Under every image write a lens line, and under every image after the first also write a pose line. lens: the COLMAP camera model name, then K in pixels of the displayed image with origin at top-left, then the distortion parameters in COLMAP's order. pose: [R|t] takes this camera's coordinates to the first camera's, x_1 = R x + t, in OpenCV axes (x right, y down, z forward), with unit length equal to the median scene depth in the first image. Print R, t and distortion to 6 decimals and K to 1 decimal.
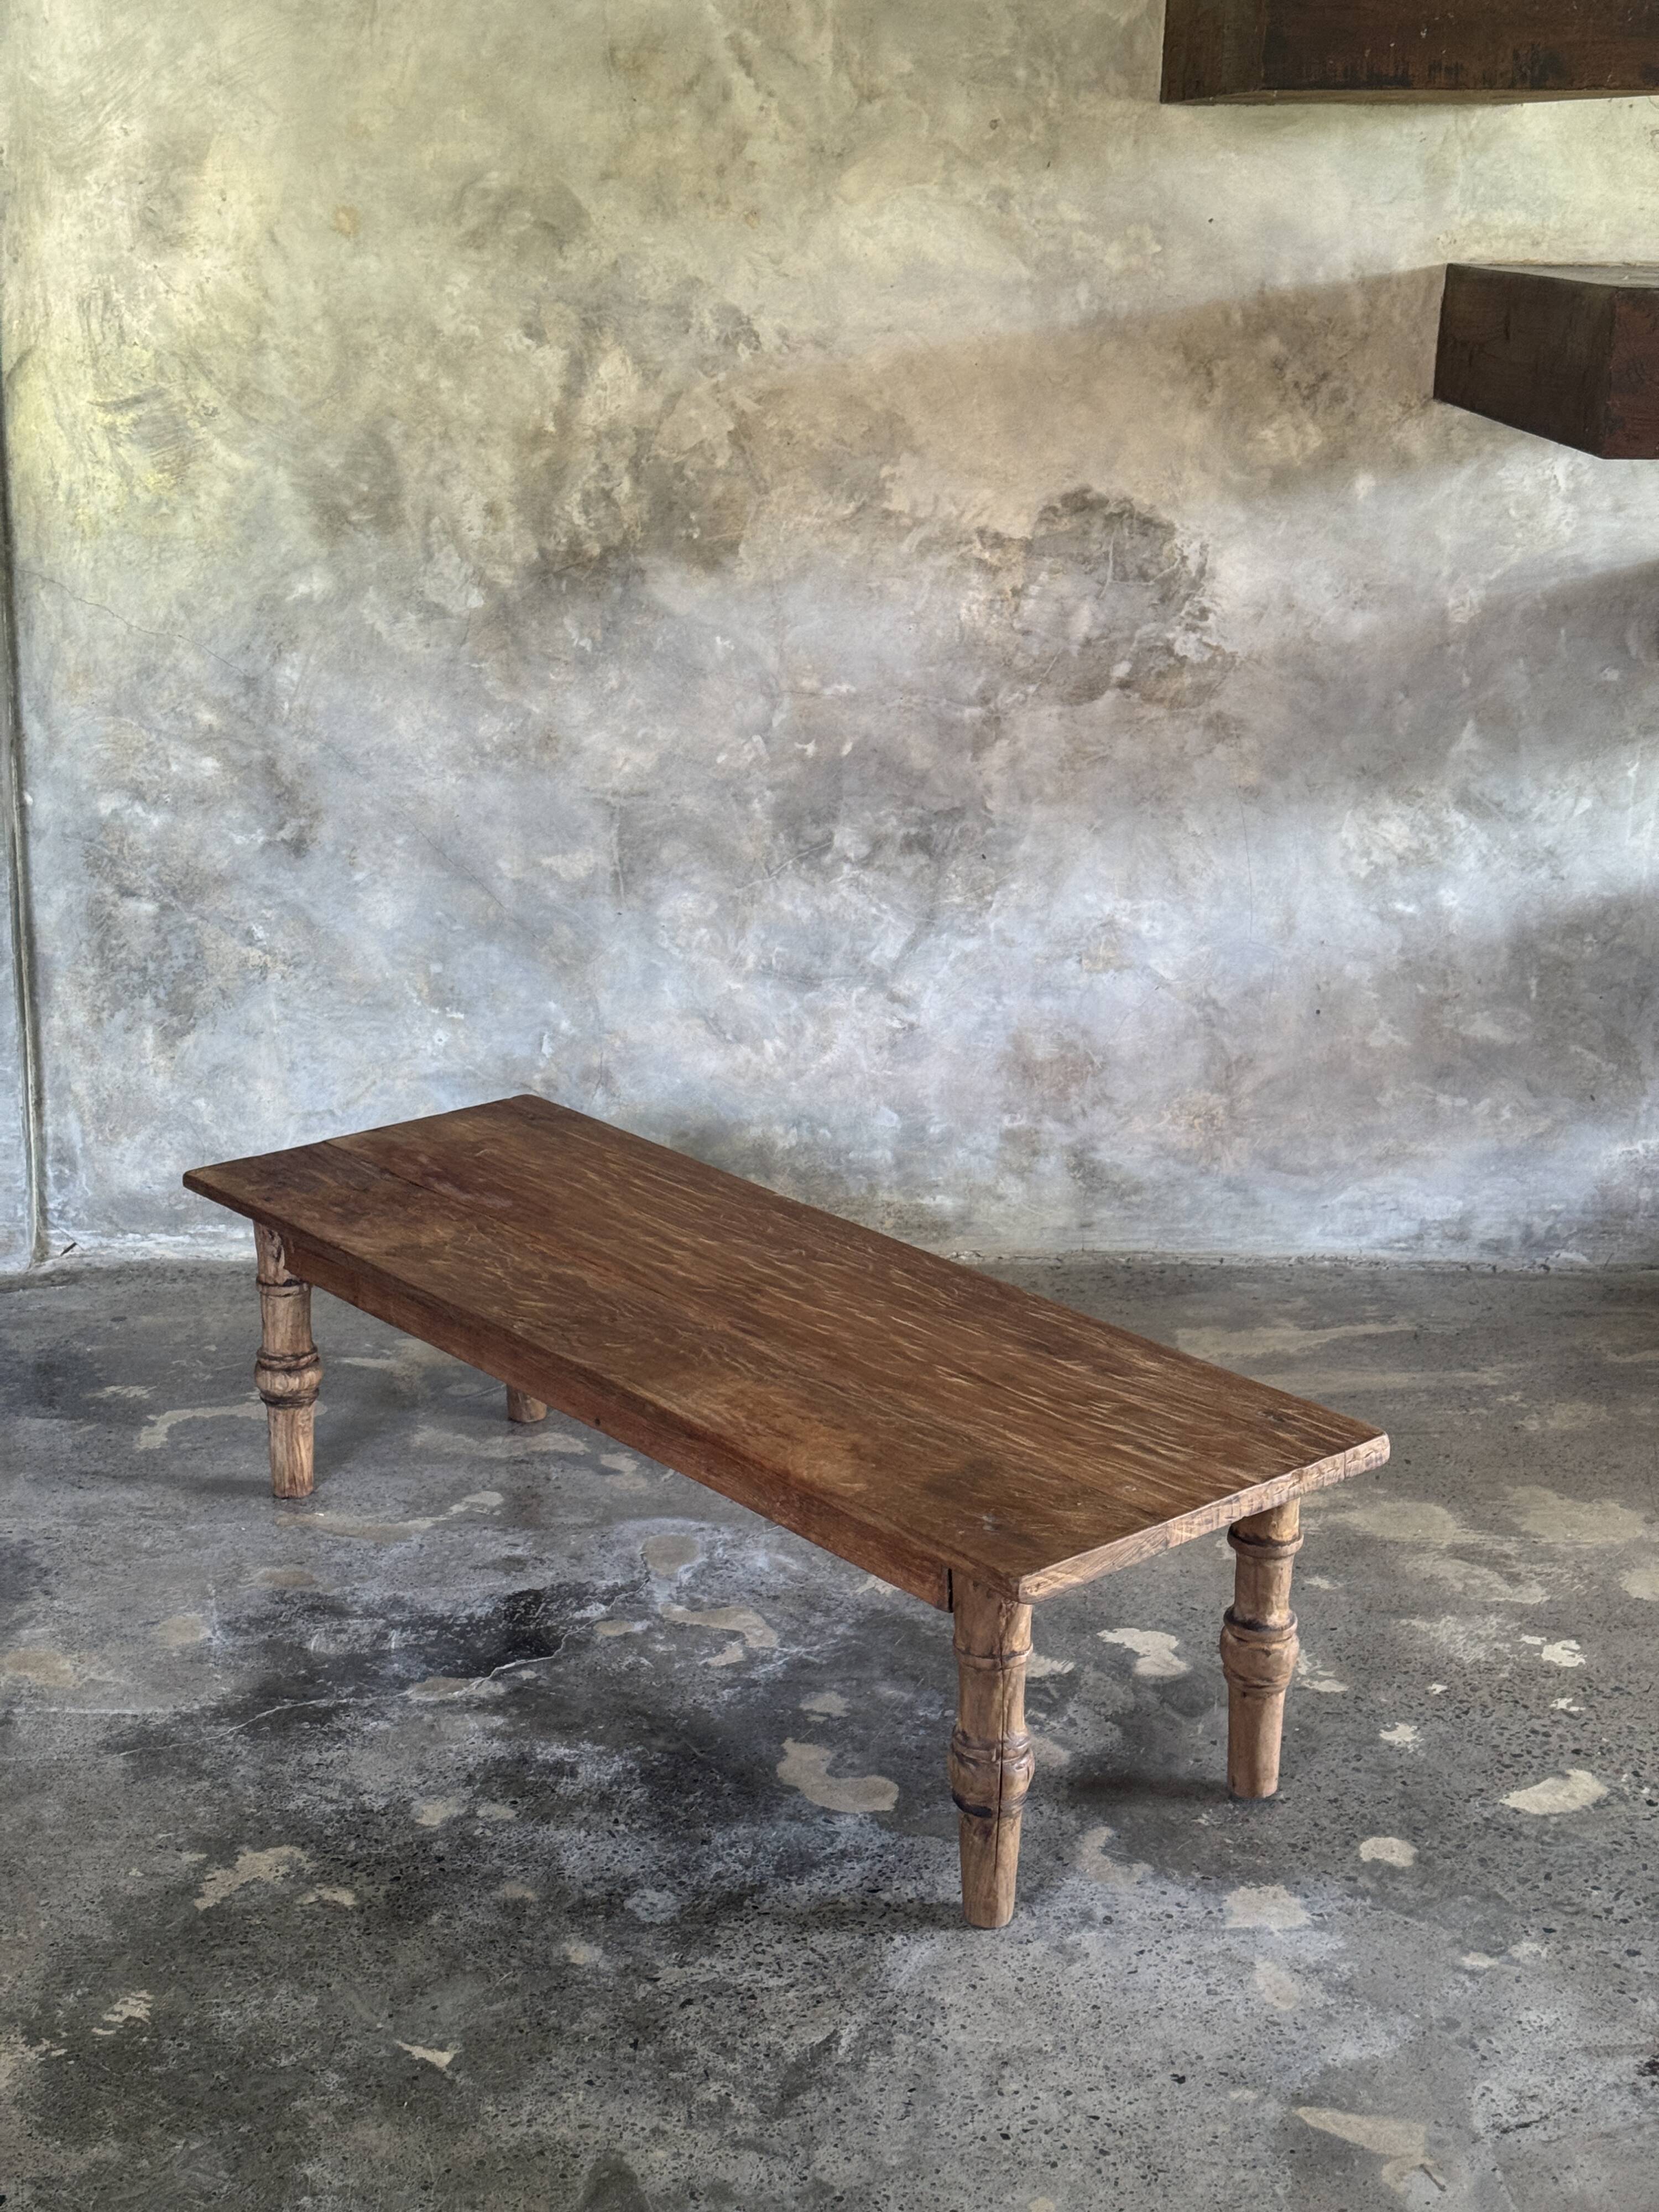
lens RADIAL K [[3076.4, 0, 824.4], [0, 3076.4, 1121.8], [0, 0, 1]] dist [0.120920, 0.000000]
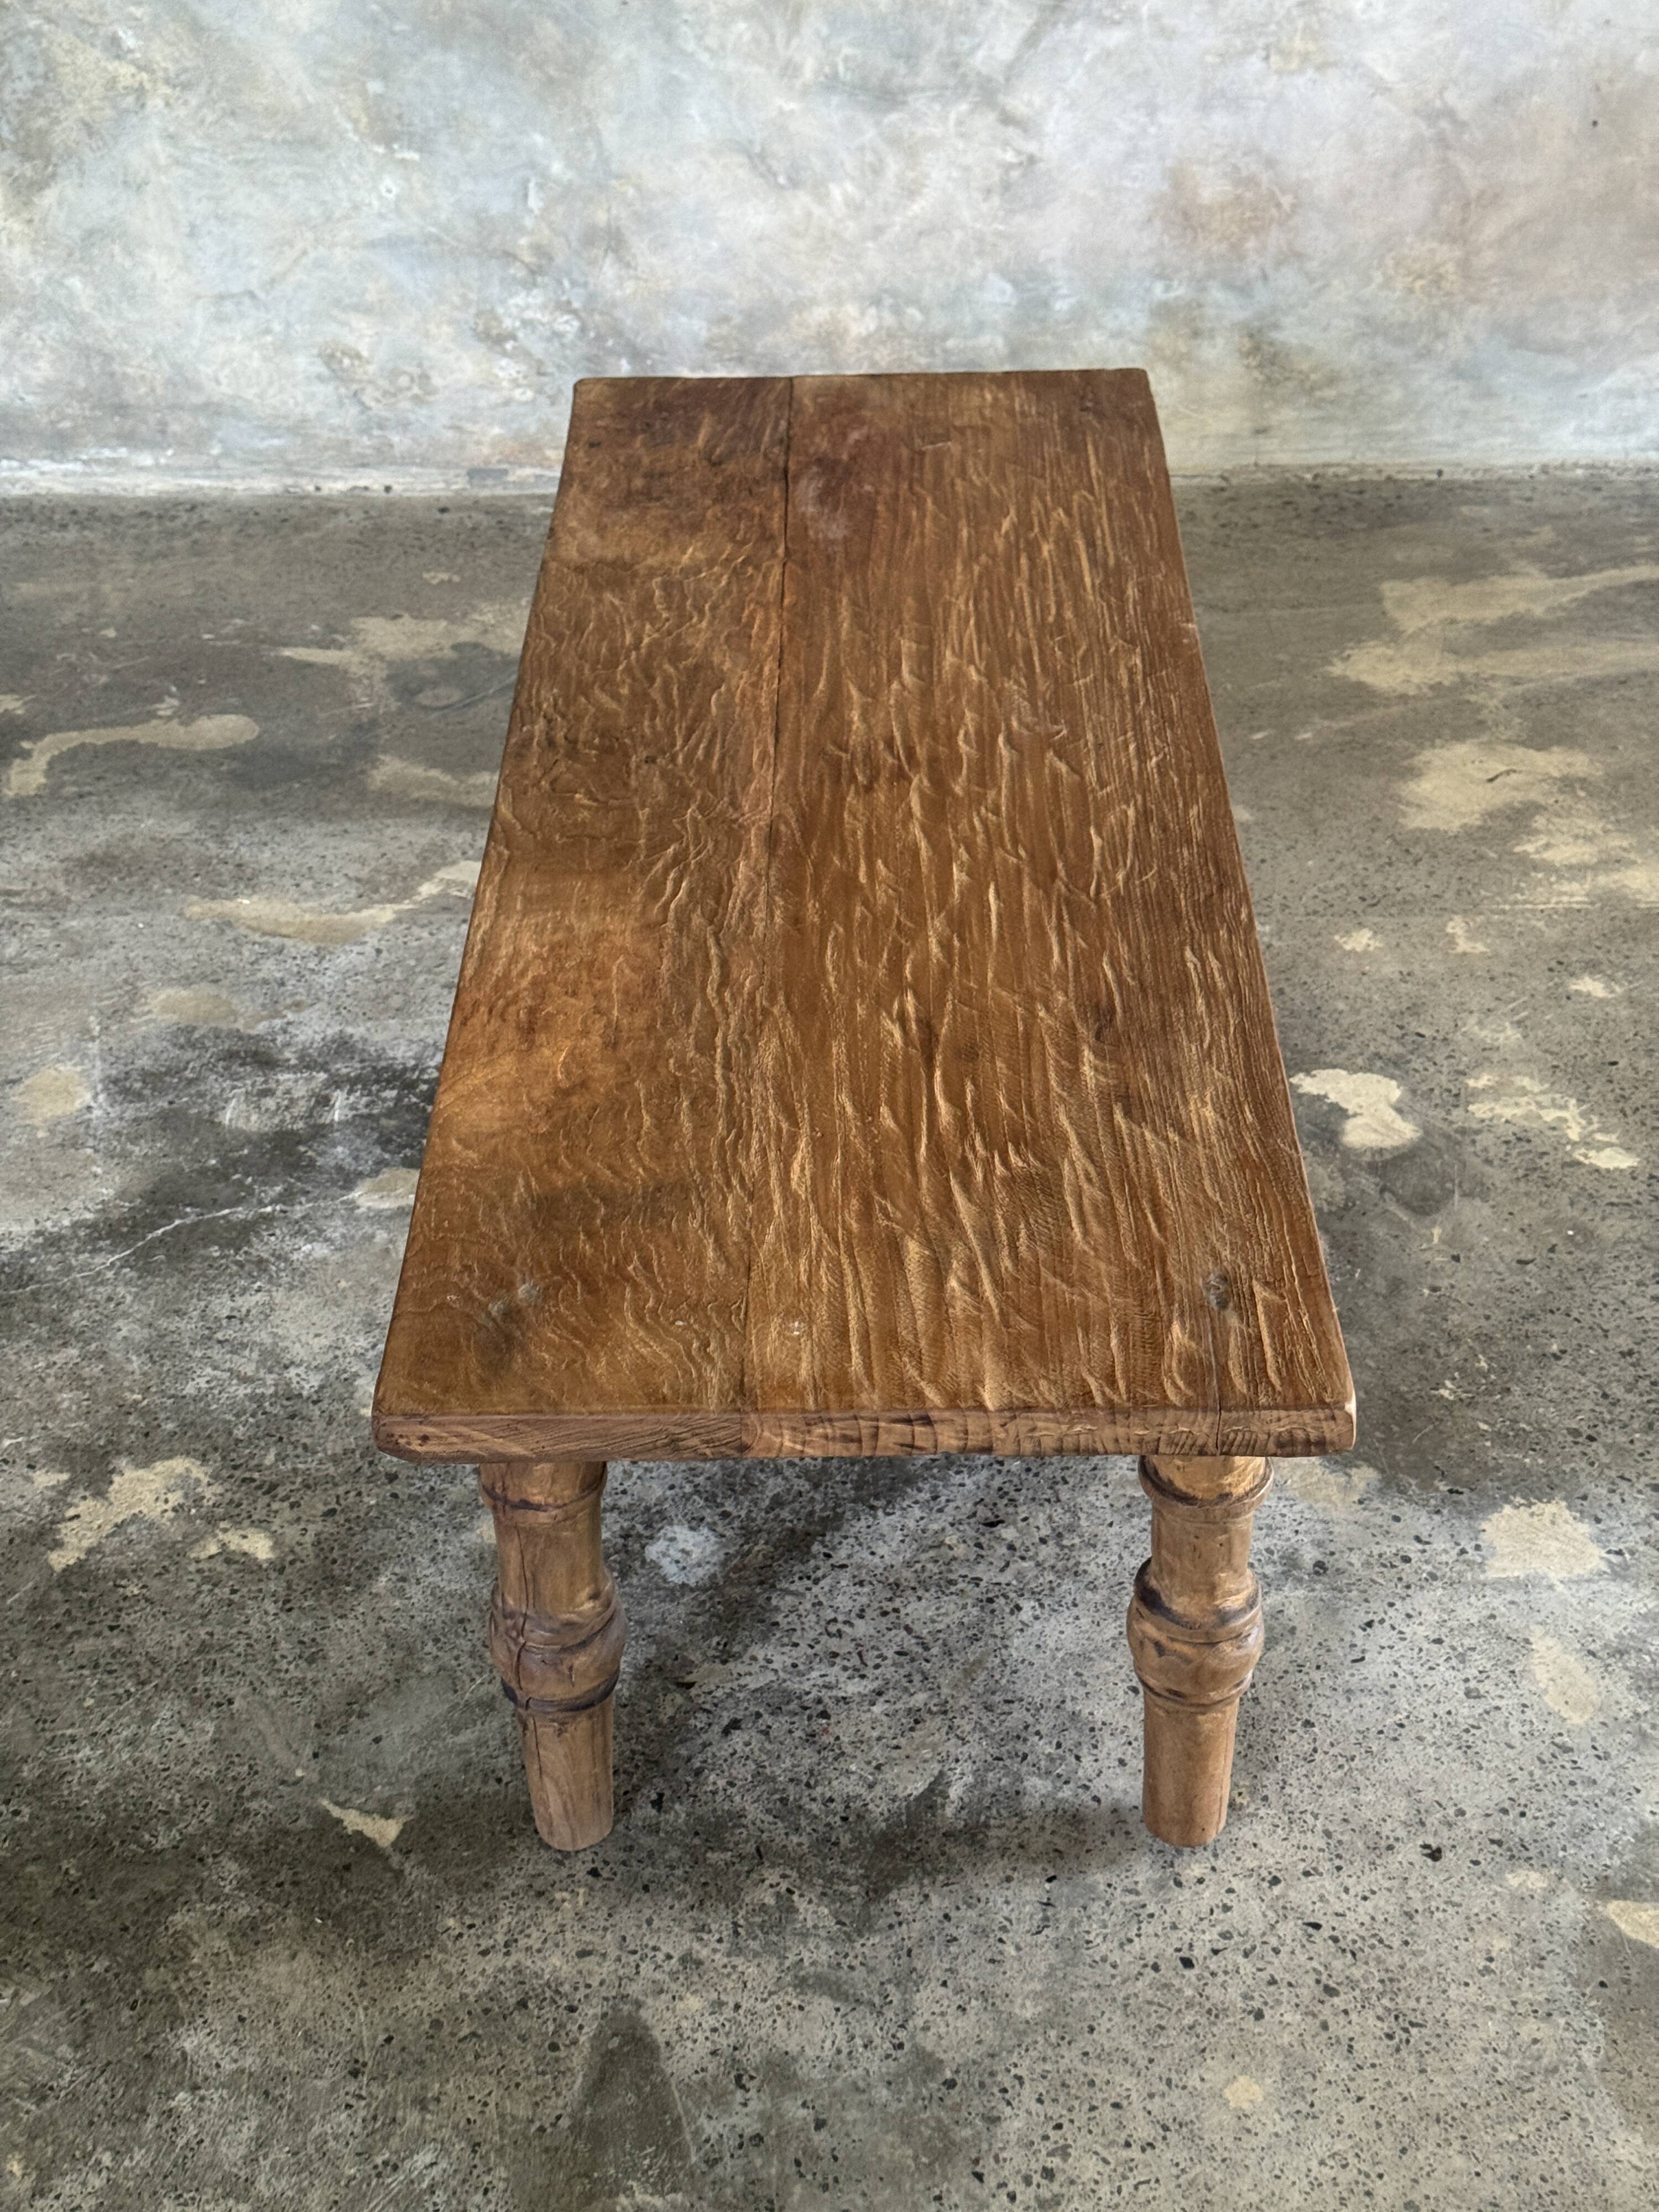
lens RADIAL K [[3076.4, 0, 839.9], [0, 3076.4, 1106.3], [0, 0, 1]] dist [0.120920, 0.000000]
pose [[0.999557, -0.010870, -0.027709, 0.001381], [0.018710, 0.953475, 0.300892, -0.056173], [0.023150, -0.301277, 0.953255, 0.320674]]
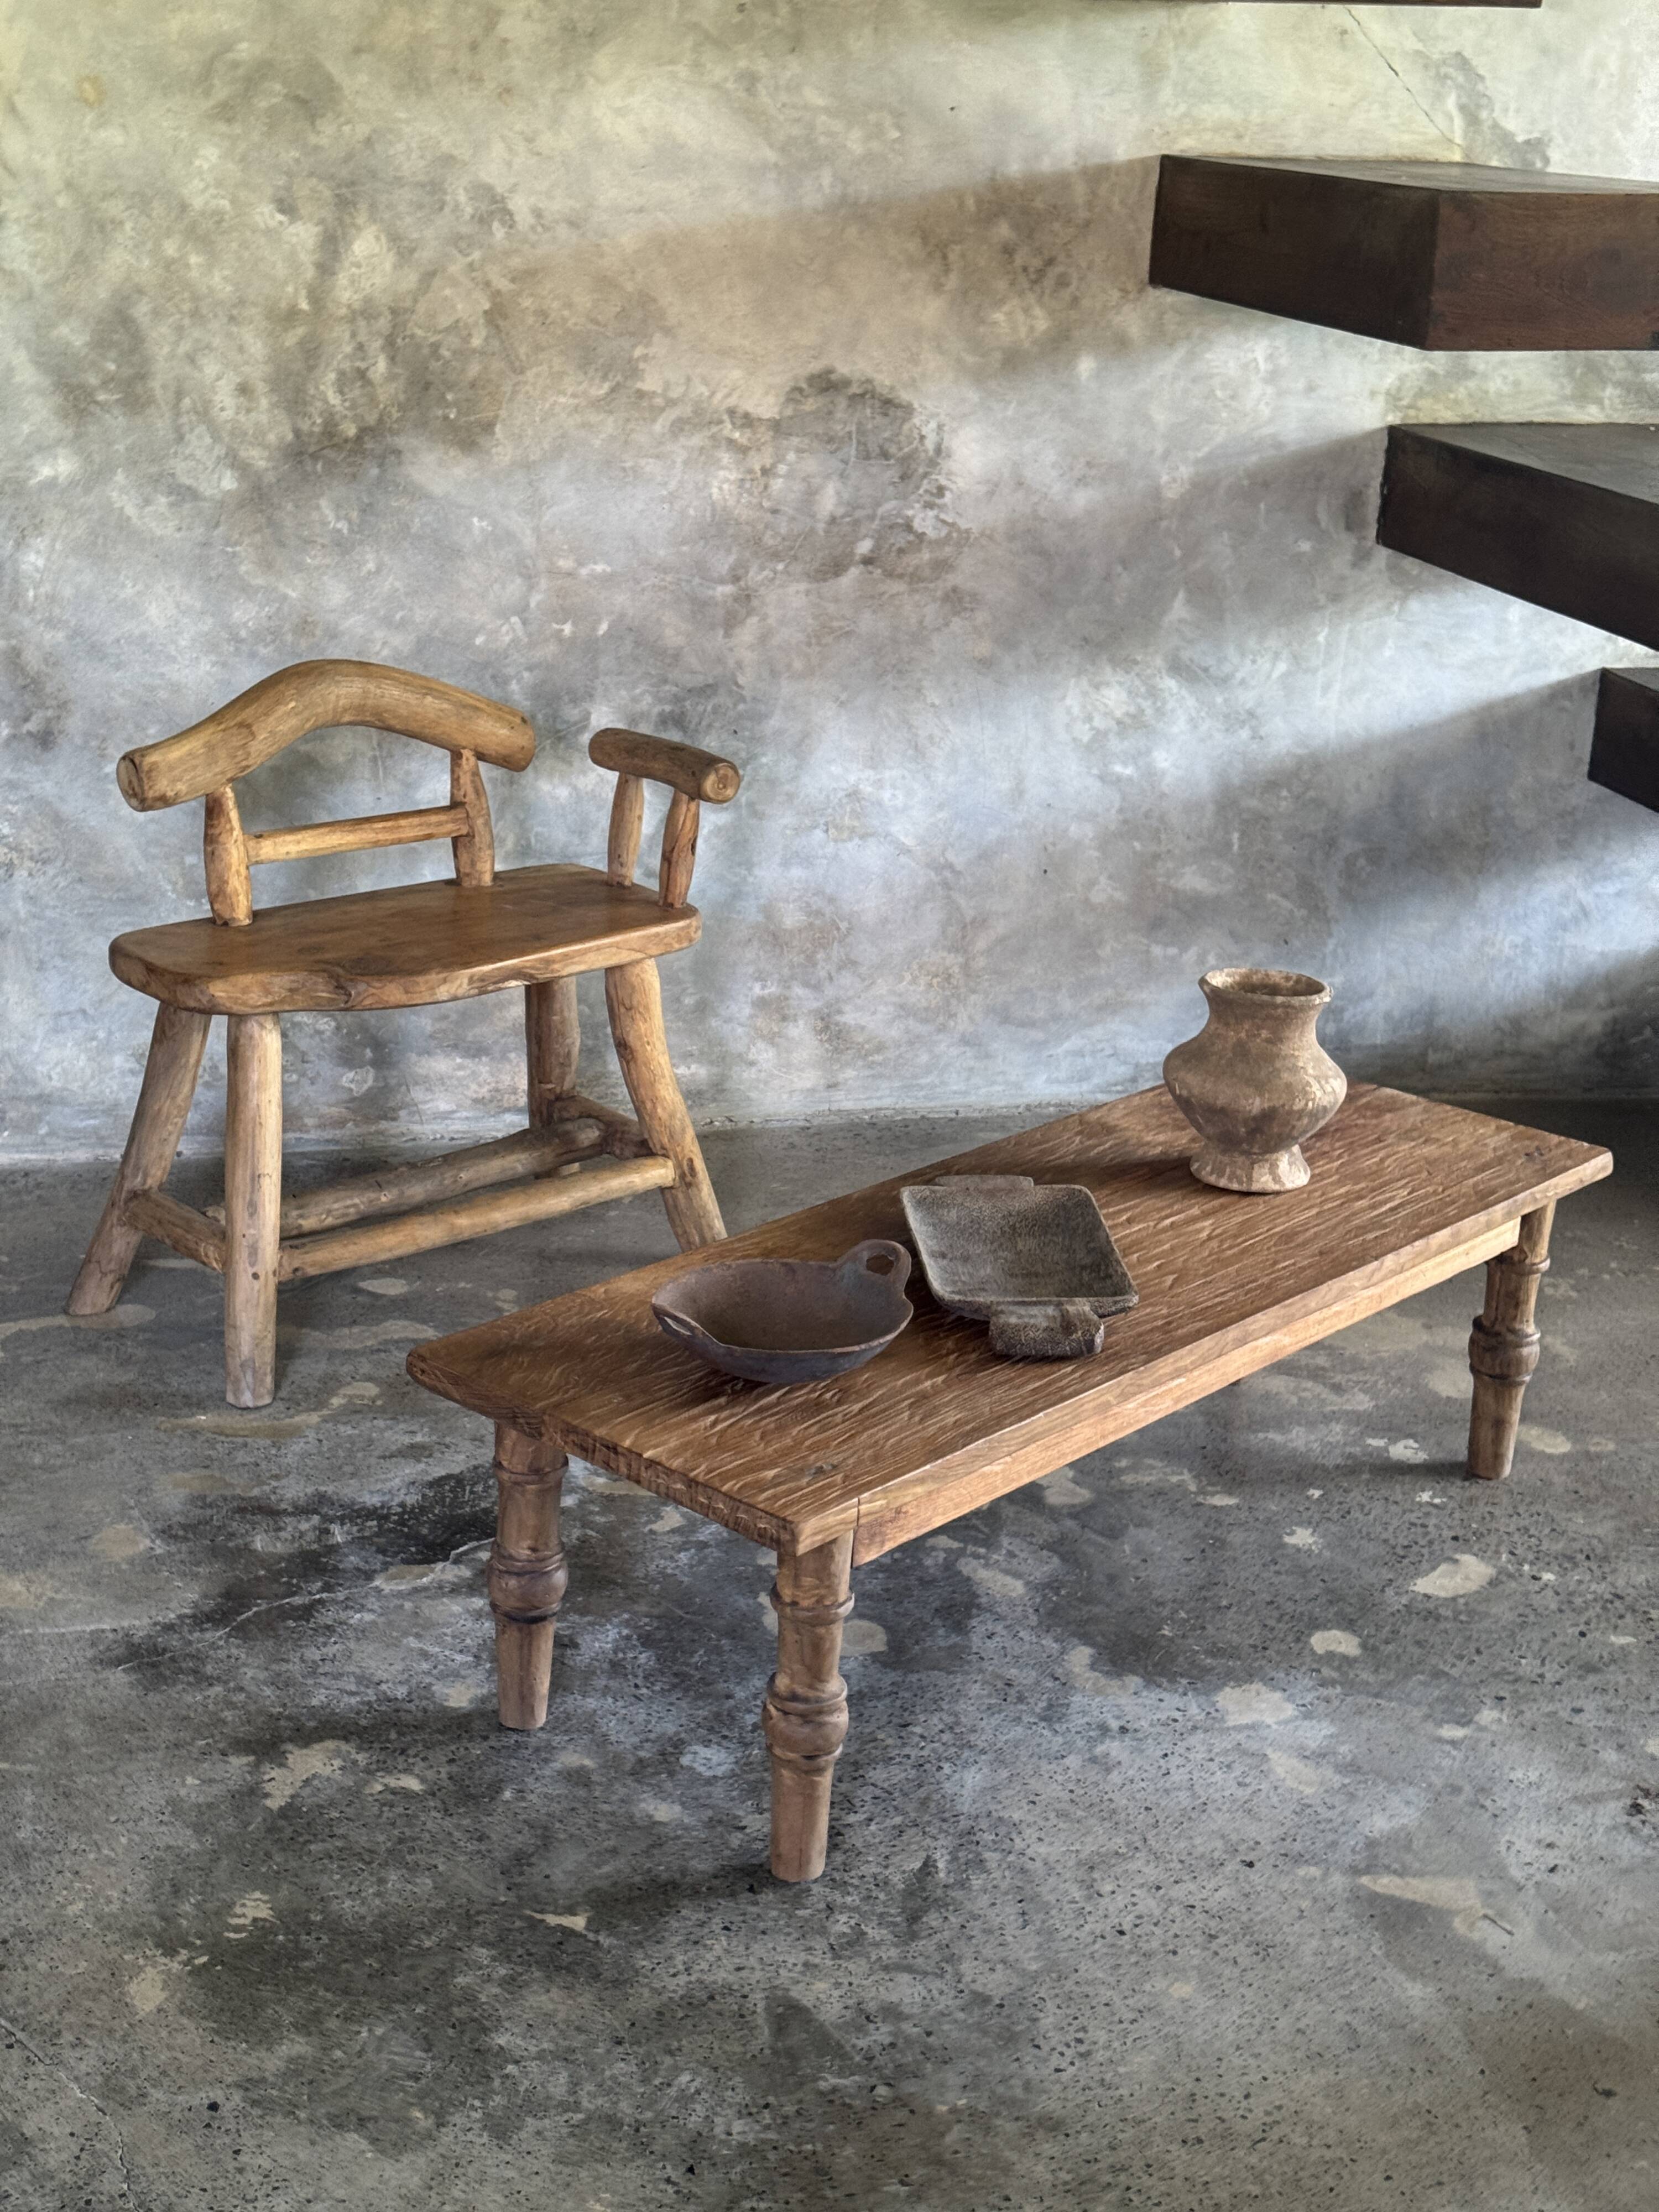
lens RADIAL K [[3076.4, 0, 814.3], [0, 3076.4, 1096.2], [0, 0, 1]] dist [0.120920, 0.000000]
pose [[0.972645, -0.054223, 0.225882, -0.222783], [0.045425, 0.998000, 0.043971, -0.012433], [-0.227814, -0.032507, 0.973162, -0.009746]]
